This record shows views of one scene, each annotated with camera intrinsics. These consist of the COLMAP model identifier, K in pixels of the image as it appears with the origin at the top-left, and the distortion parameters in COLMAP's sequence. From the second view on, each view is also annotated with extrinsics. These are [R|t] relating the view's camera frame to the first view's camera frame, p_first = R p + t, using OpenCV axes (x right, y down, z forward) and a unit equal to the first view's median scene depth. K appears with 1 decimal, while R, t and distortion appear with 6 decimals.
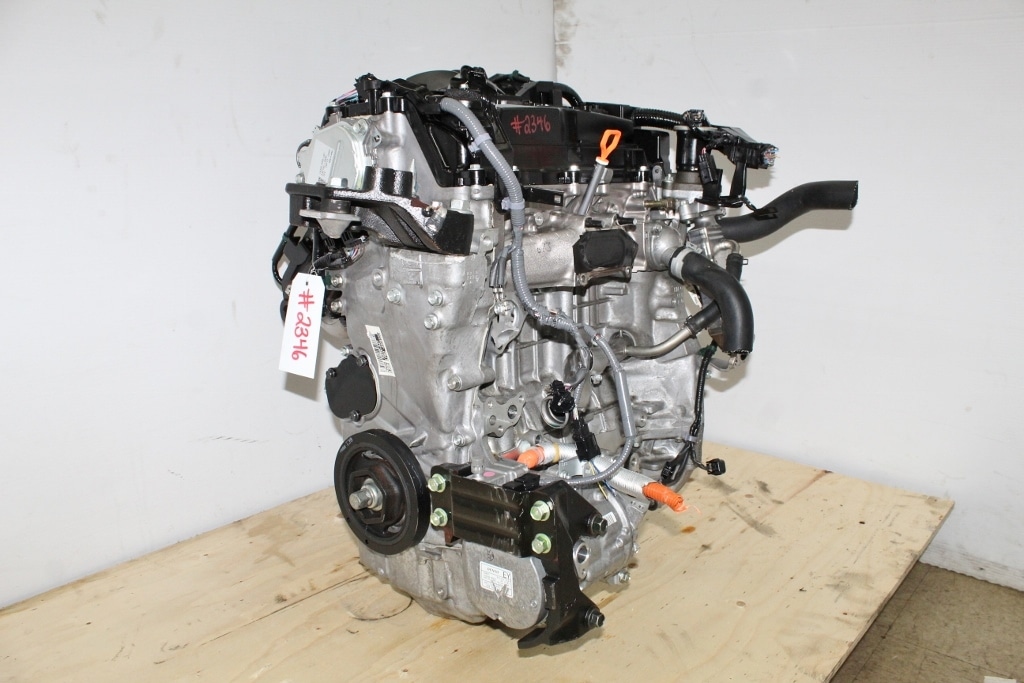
lens RADIAL K [[848.2, 0, 517.4], [0, 848.2, 345.9], [0, 0, 1]] dist [-0.159366, 0.140941]
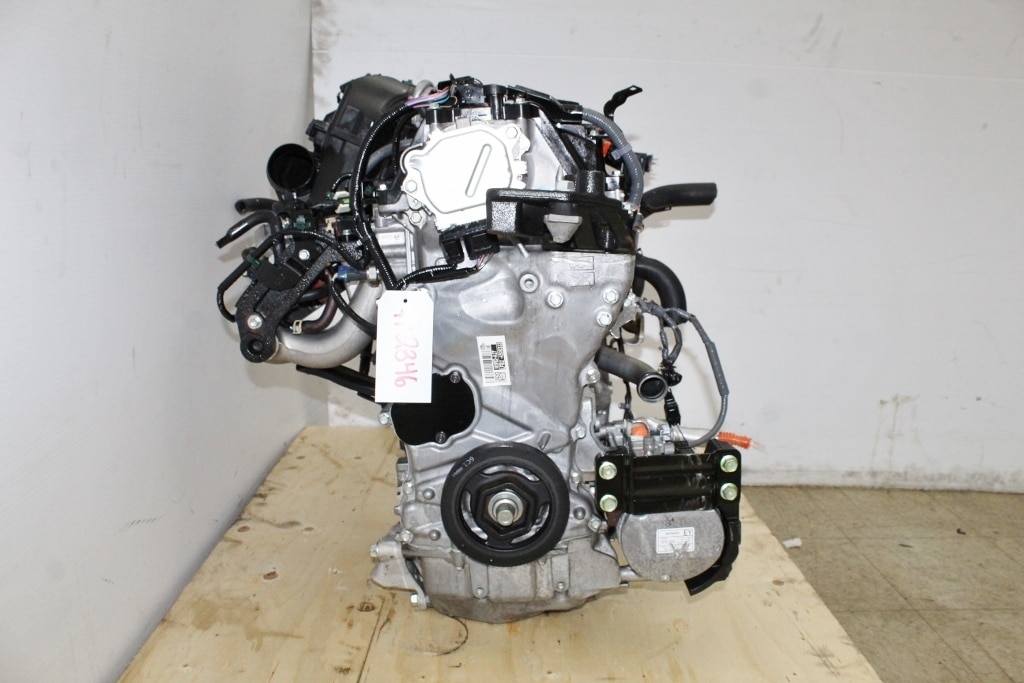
lens RADIAL K [[846.0, 0, 512.0], [0, 846.0, 341.5], [0, 0, 1]] dist [-0.157145, 0.131428]
pose [[0.764173, -0.130667, 0.631638, -0.615880], [0.143340, 0.989181, 0.031215, -0.035594], [-0.628883, 0.066685, 0.774635, 0.184087]]
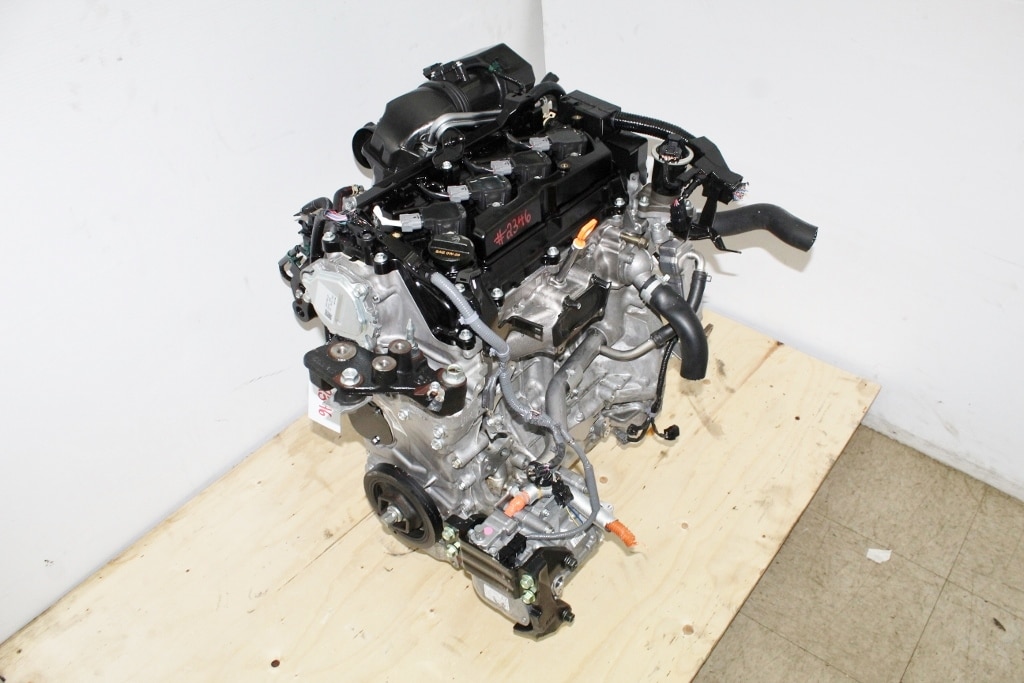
lens RADIAL K [[848.2, 0, 517.4], [0, 848.2, 345.9], [0, 0, 1]] dist [-0.159366, 0.140941]
pose [[0.999571, -0.028997, 0.004181, 0.010900], [0.023842, 0.888056, 0.459117, -0.515158], [-0.017026, -0.458820, 0.888366, -0.024384]]
